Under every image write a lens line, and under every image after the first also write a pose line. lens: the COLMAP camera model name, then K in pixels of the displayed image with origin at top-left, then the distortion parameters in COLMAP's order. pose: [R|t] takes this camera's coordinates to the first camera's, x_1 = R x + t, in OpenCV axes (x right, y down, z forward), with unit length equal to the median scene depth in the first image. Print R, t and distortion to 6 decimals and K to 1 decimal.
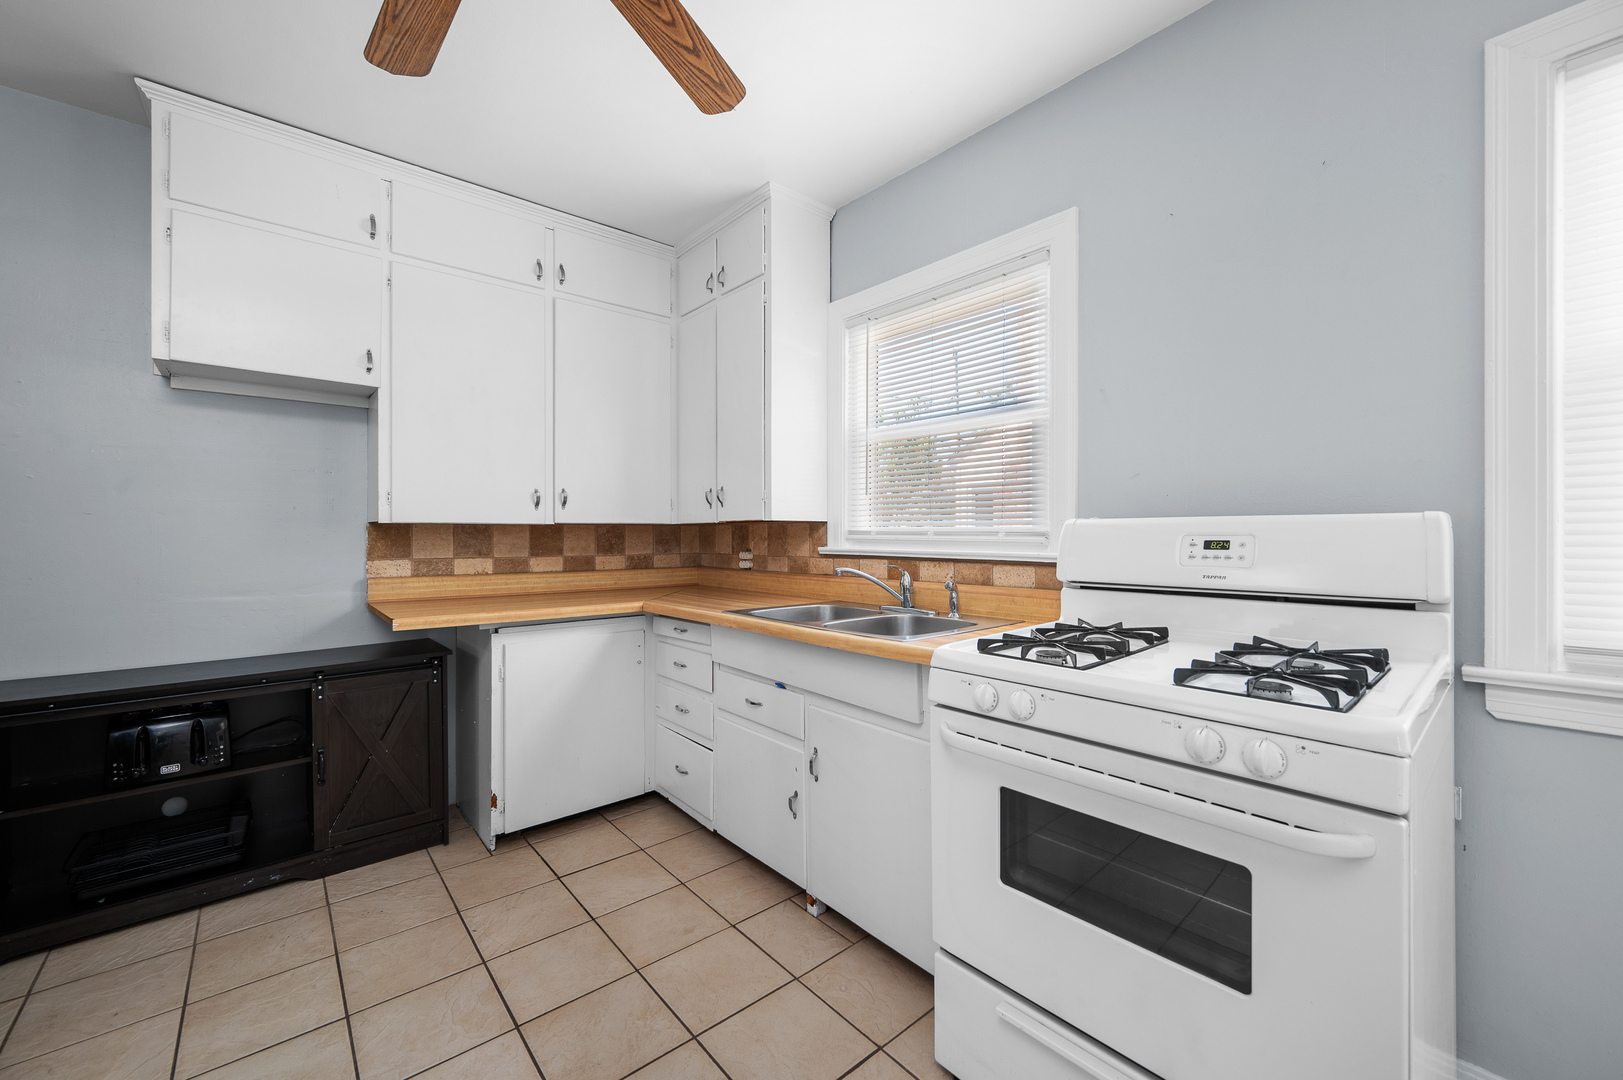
lens RADIAL K [[648.5, 0, 814.3], [0, 648.5, 524.7], [0, 0, 1]] dist [0.001516, 0.000066]
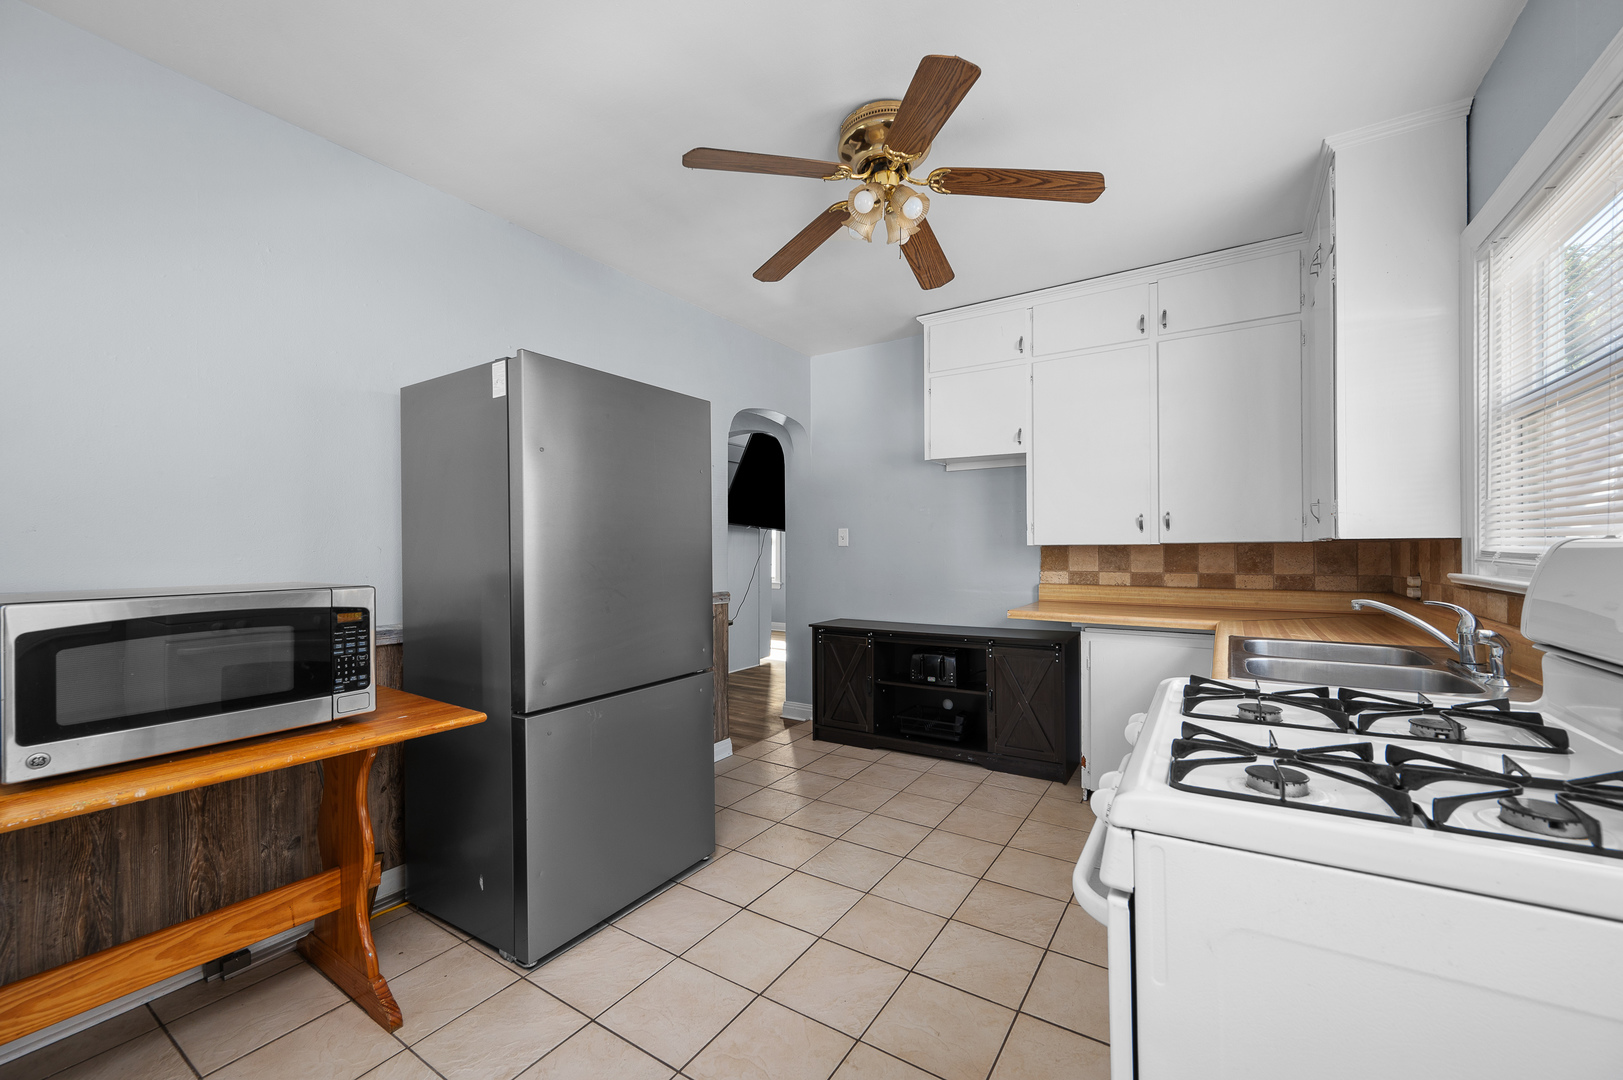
lens RADIAL K [[648.5, 0, 814.3], [0, 648.5, 524.7], [0, 0, 1]] dist [0.001516, 0.000066]
pose [[0.282452, -0.035944, -0.958608, 0.508439], [0.019023, 0.999311, -0.031865, -0.010213], [0.959093, -0.009235, 0.282941, 0.108921]]
